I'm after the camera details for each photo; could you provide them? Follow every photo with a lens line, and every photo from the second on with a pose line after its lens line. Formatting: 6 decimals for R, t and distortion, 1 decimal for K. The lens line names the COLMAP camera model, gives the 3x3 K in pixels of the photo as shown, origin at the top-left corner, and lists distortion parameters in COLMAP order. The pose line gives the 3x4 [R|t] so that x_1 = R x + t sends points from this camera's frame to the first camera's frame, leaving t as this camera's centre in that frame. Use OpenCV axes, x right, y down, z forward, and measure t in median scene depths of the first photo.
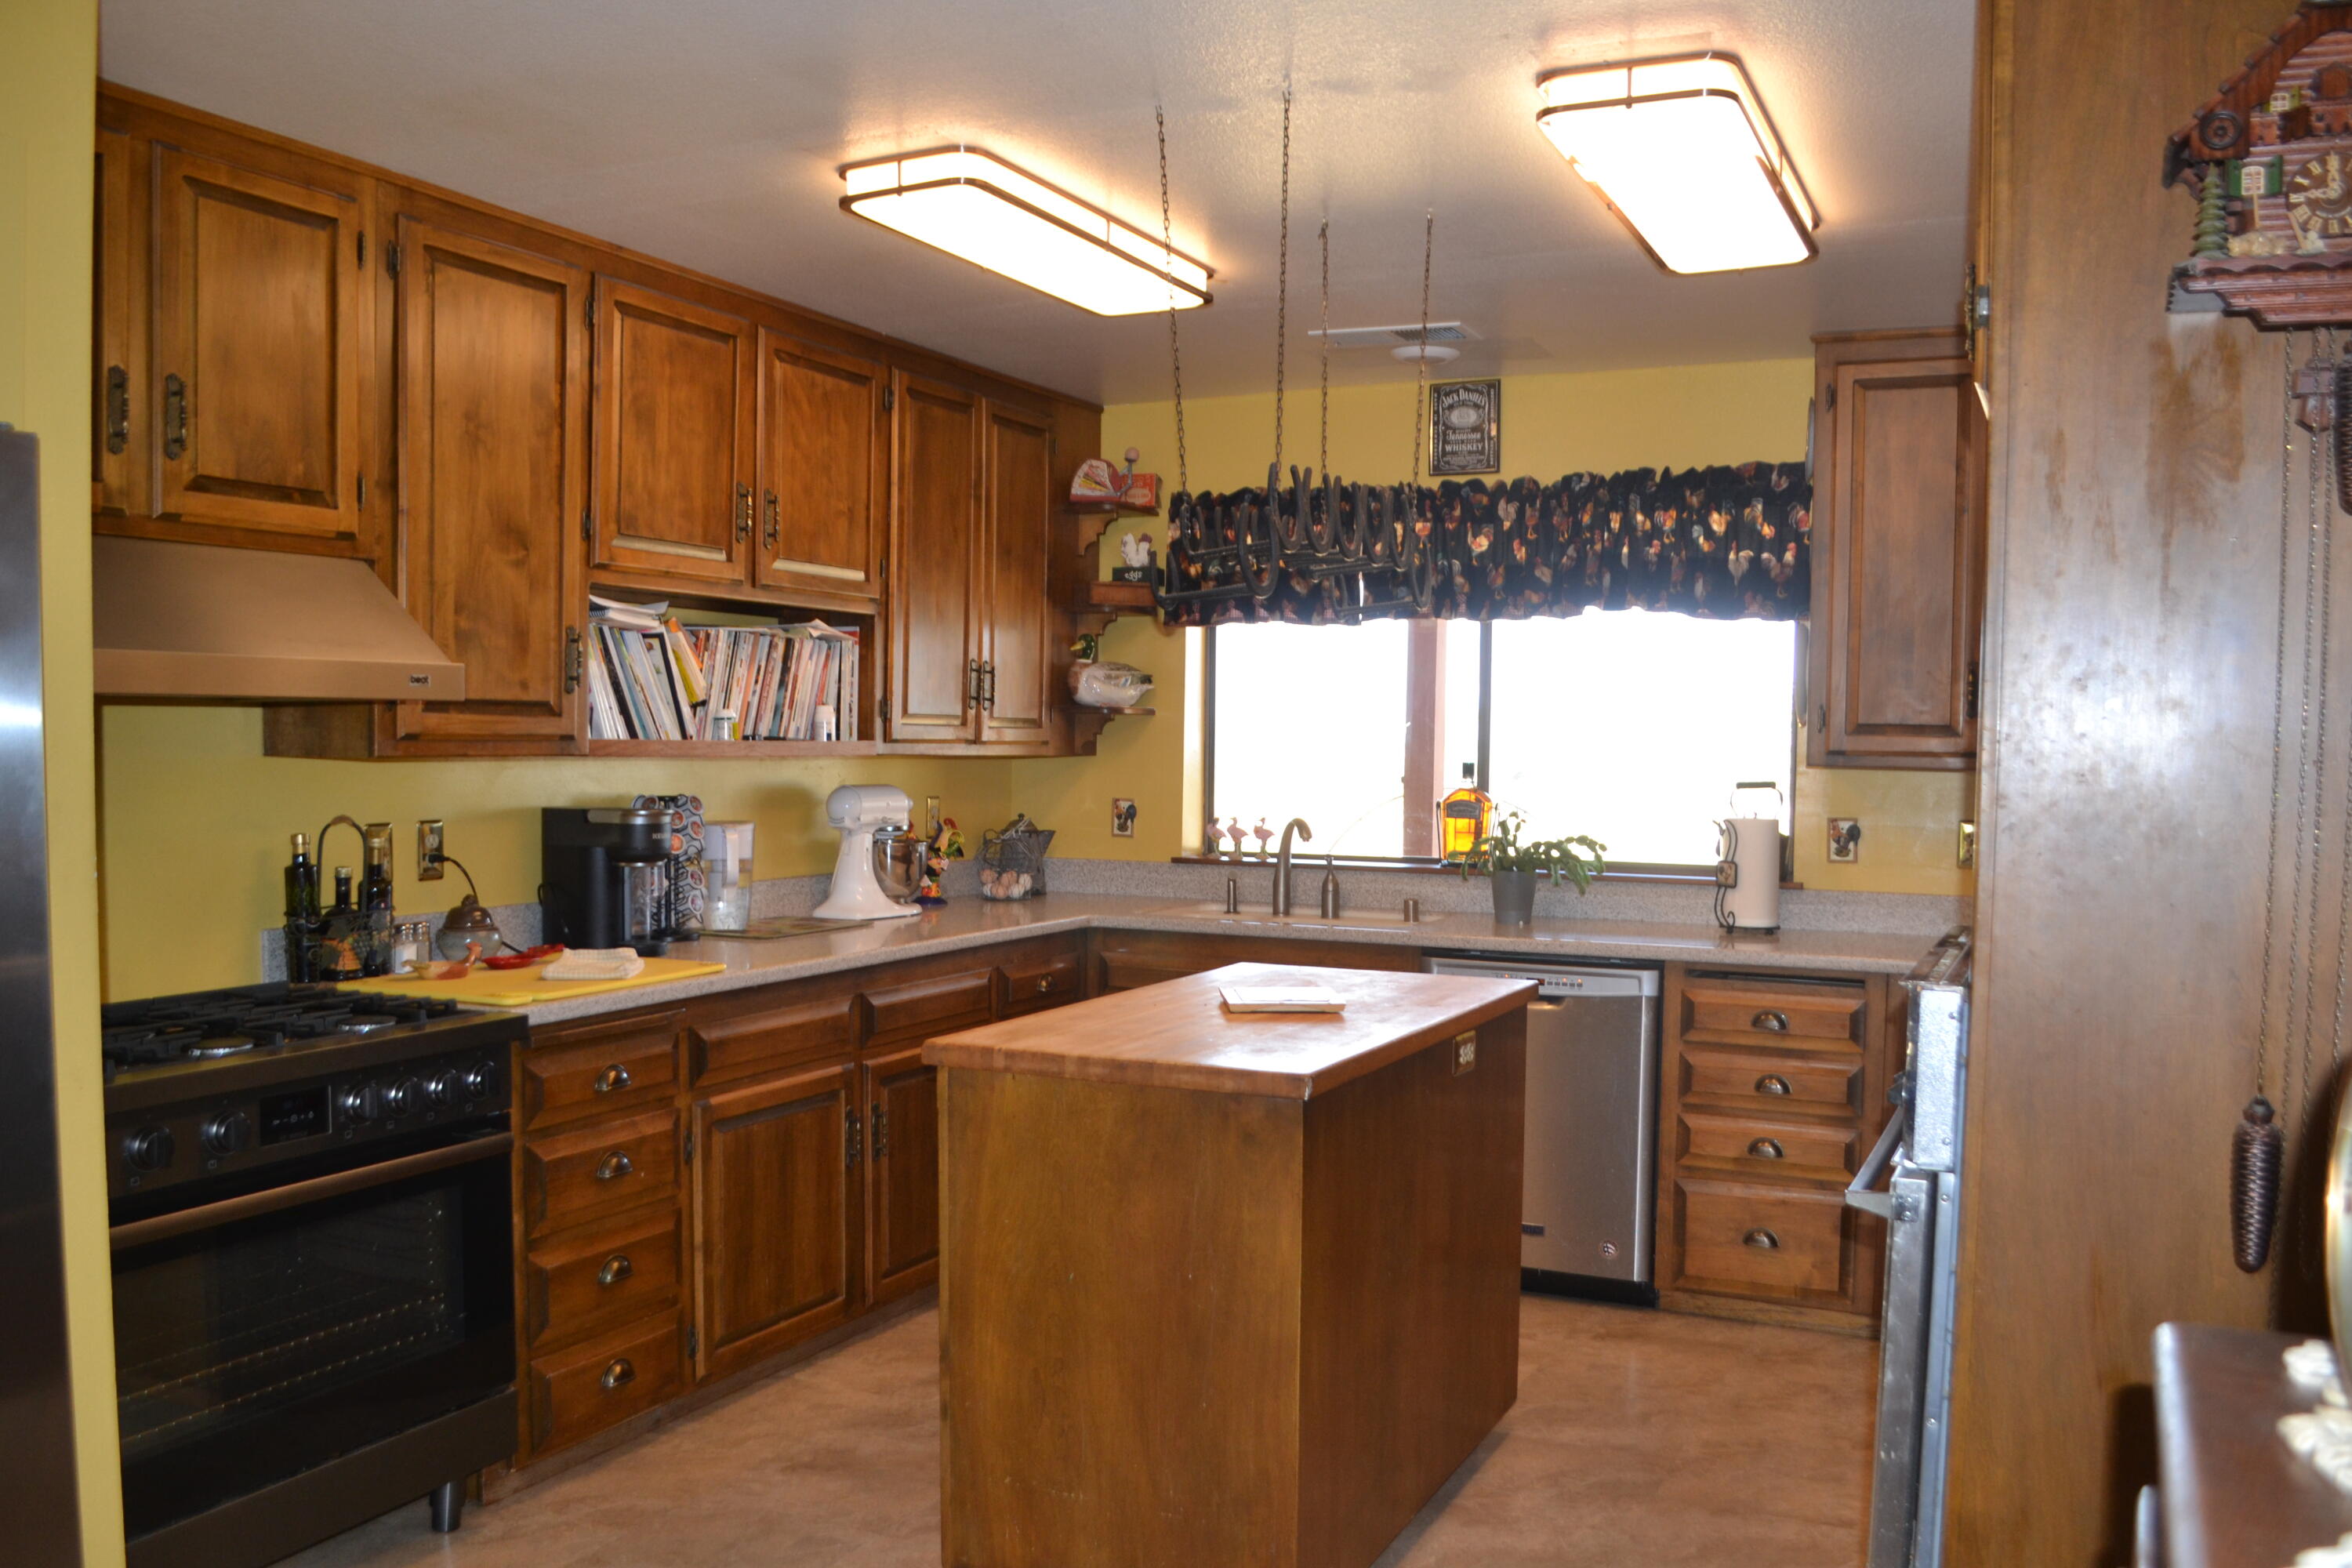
lens RADIAL K [[1876.9, 0, 1110.8], [0, 1876.9, 837.5], [0, 0, 1]] dist [-0.079546, 0.009873]
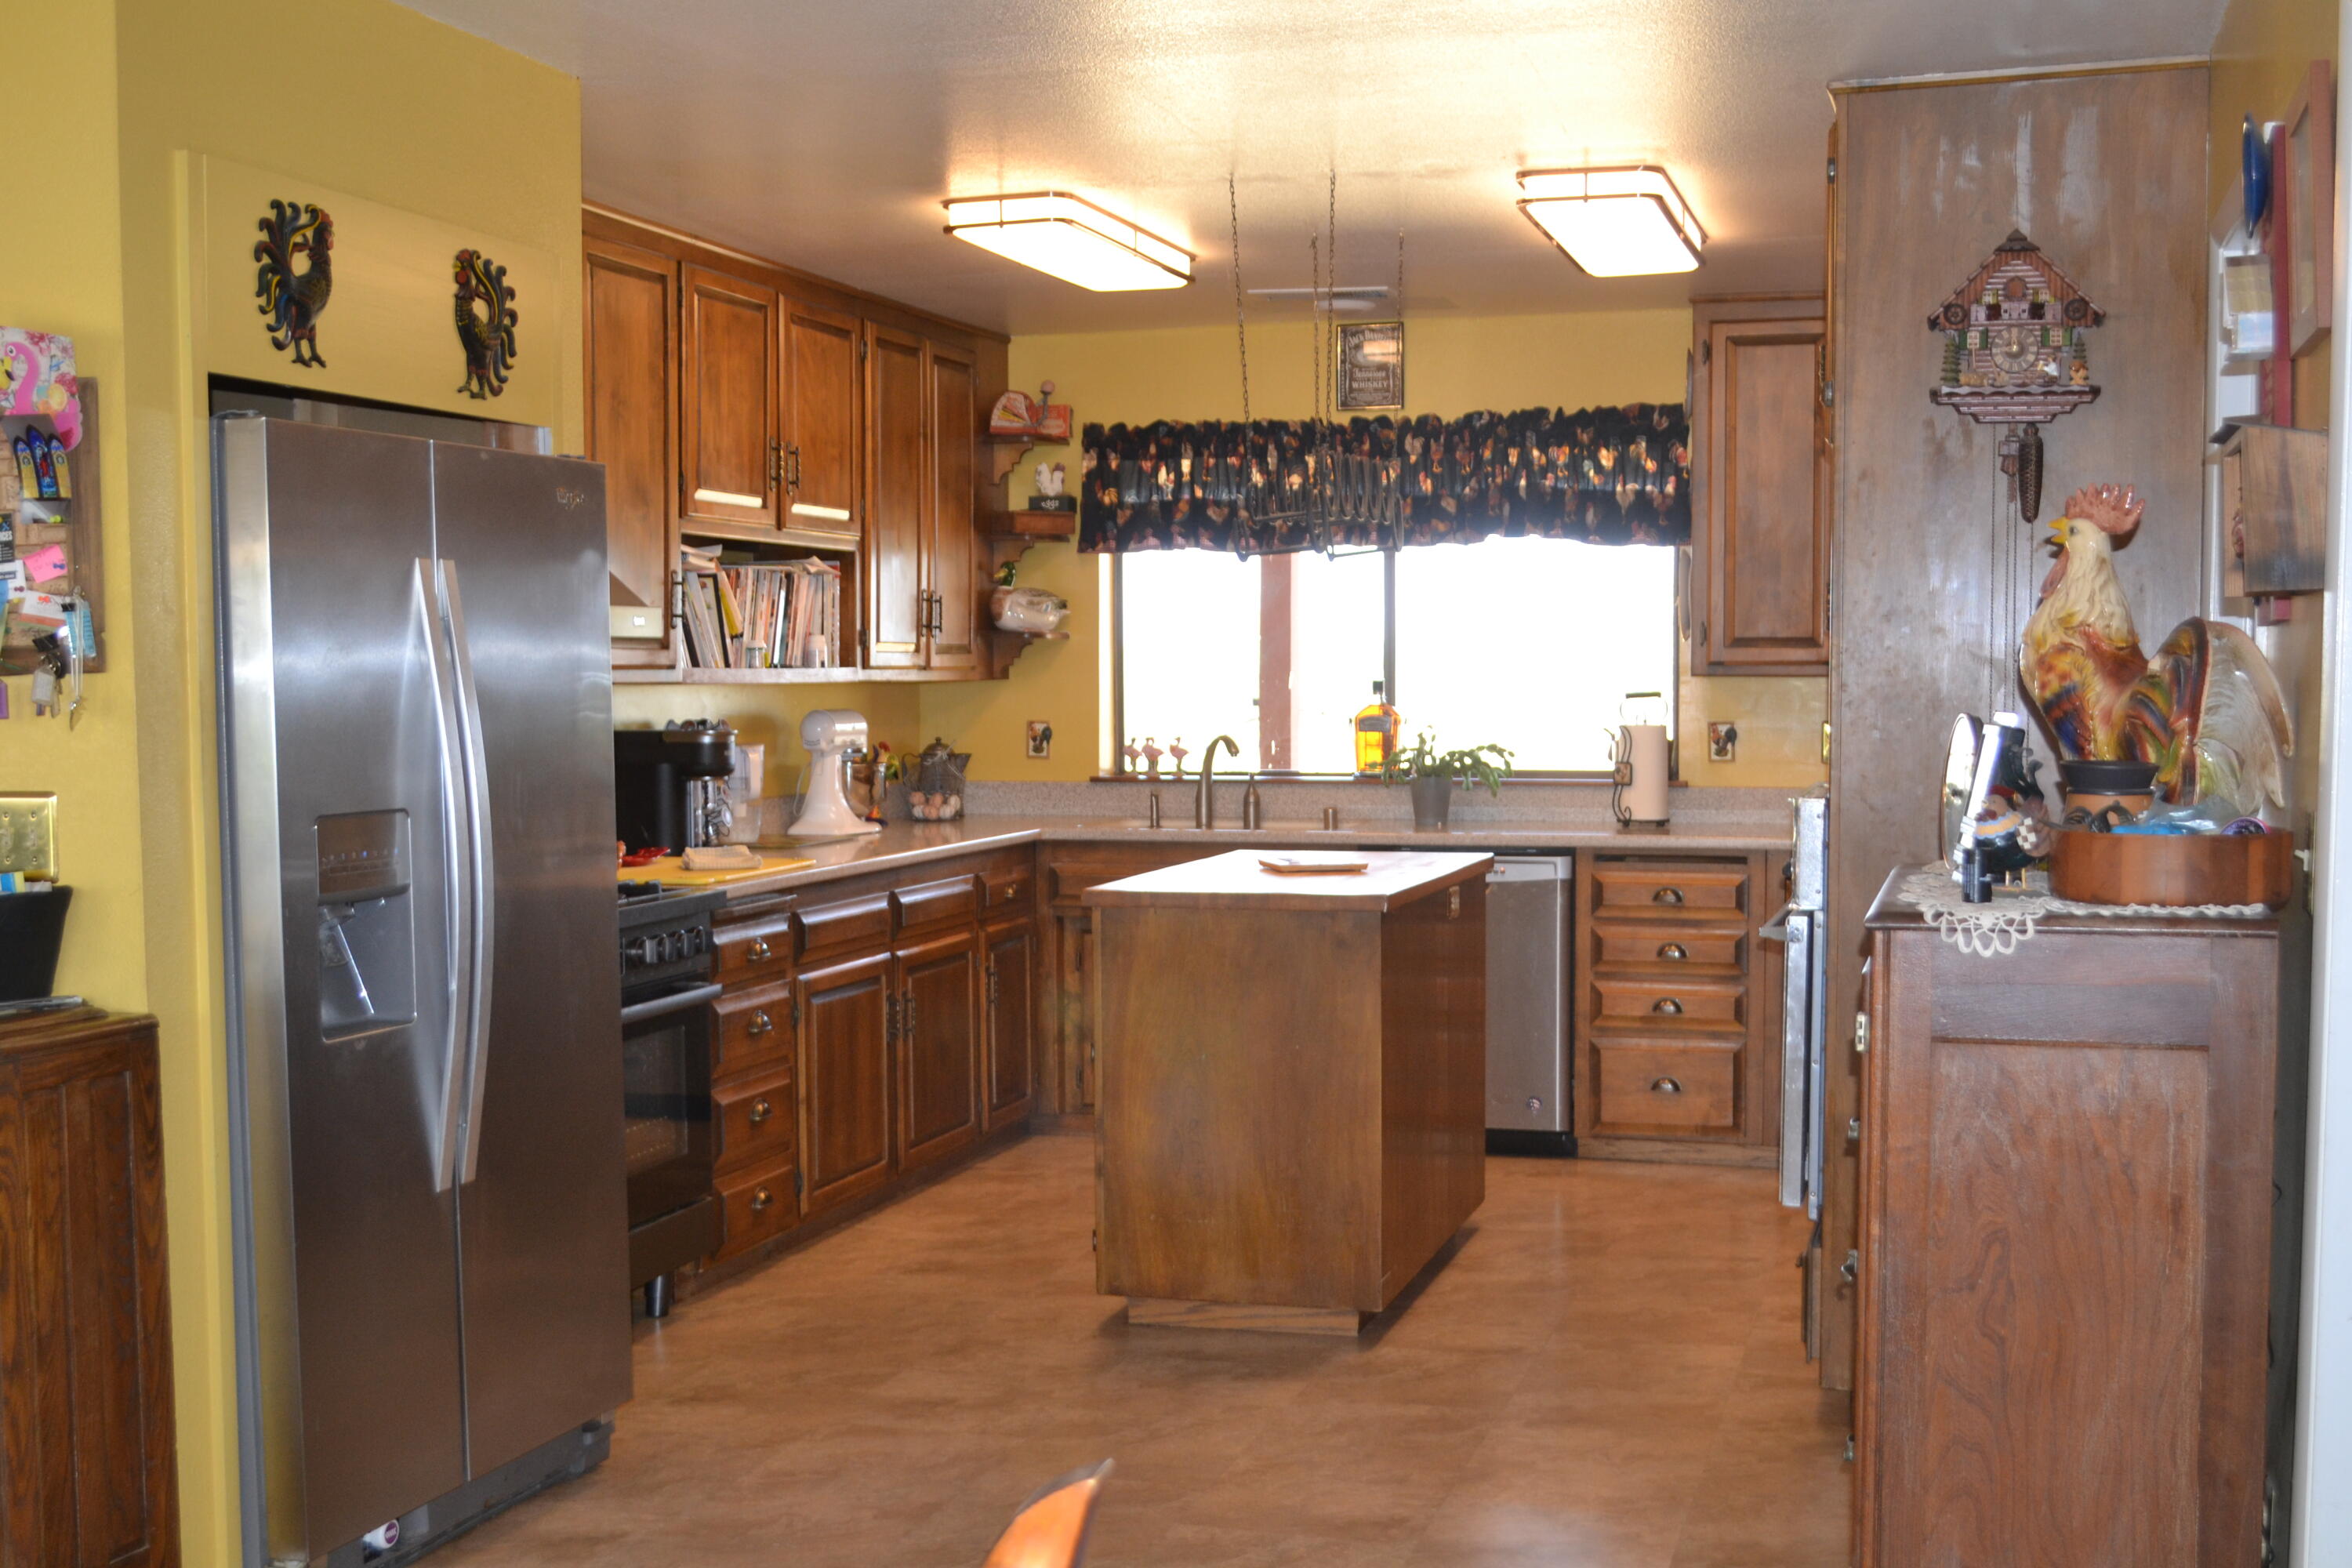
lens RADIAL K [[2186.9, 0, 1176.0], [0, 2186.9, 784.0], [0, 0, 1]] dist [-0.054223, -0.013216]
pose [[0.989805, -0.022996, 0.140563, -0.128601], [0.022586, 0.999735, 0.004509, 0.014485], [-0.140629, -0.001288, 0.990061, -0.282085]]
